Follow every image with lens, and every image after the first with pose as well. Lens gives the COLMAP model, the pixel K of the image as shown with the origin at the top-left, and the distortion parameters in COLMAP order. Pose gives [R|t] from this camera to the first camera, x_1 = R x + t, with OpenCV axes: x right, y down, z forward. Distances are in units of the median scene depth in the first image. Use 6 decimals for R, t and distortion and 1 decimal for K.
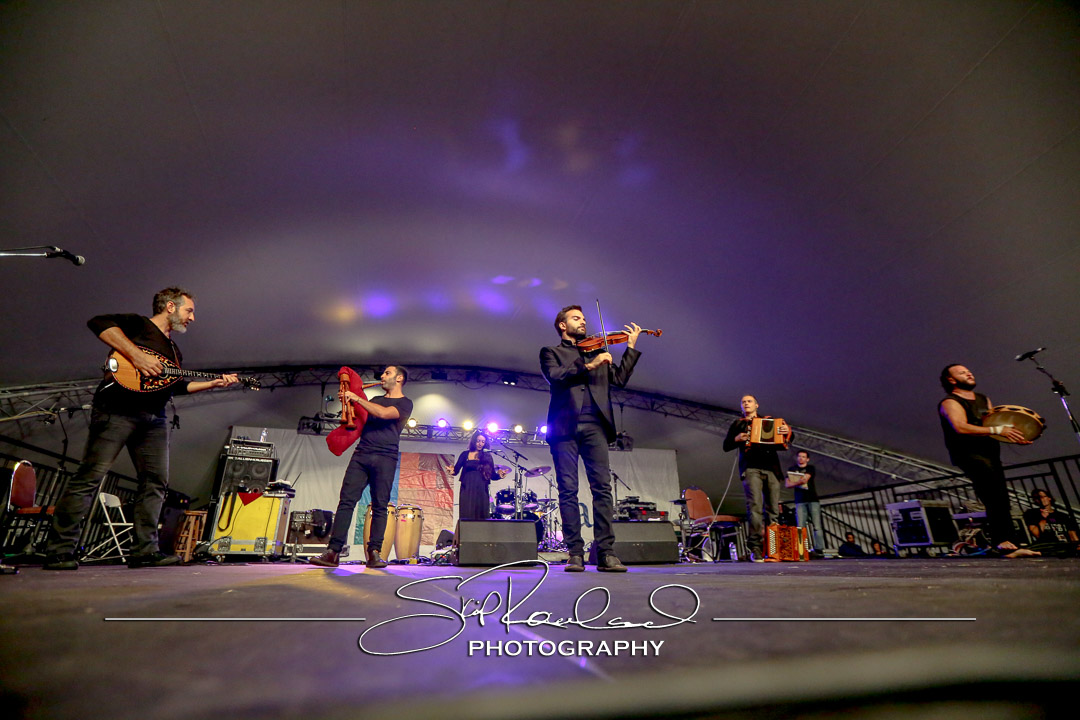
lens RADIAL K [[516.1, 0, 553.7], [0, 516.1, 358.9], [0, 0, 1]] dist [-0.052991, 0.020864]
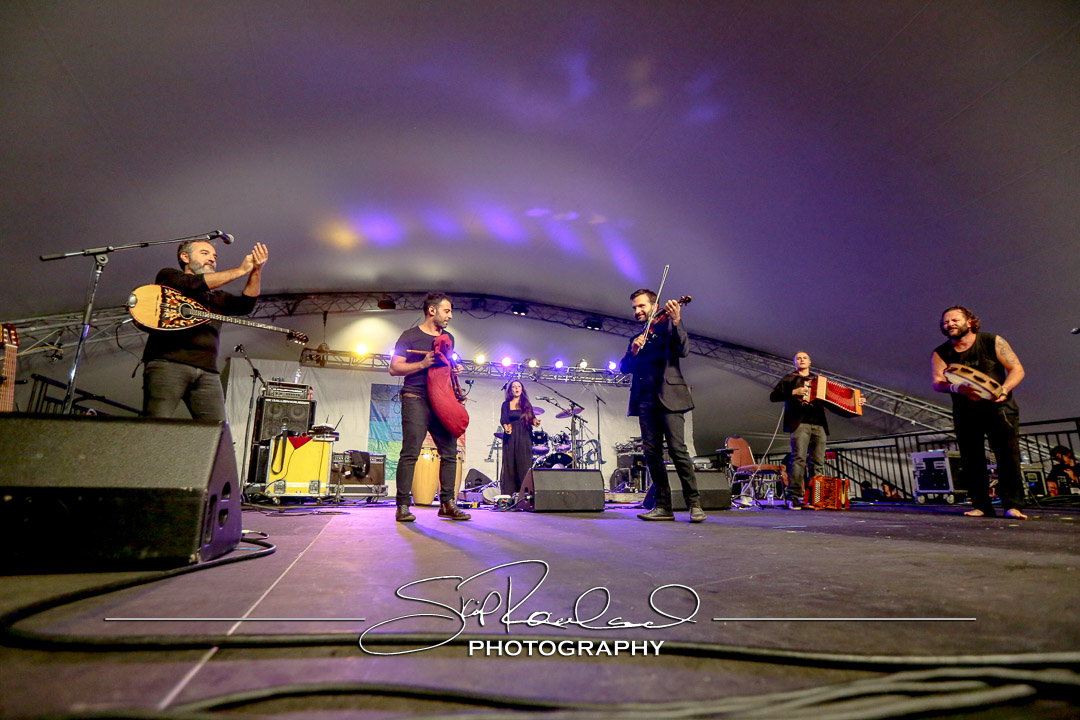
lens RADIAL K [[586.1, 0, 532.7], [0, 586.1, 361.5], [0, 0, 1]] dist [-0.047424, 0.027593]
pose [[0.998896, 0.020239, 0.042388, -0.164917], [-0.027075, 0.985503, 0.167483, -0.072096], [-0.038384, -0.168446, 0.984963, -0.098507]]
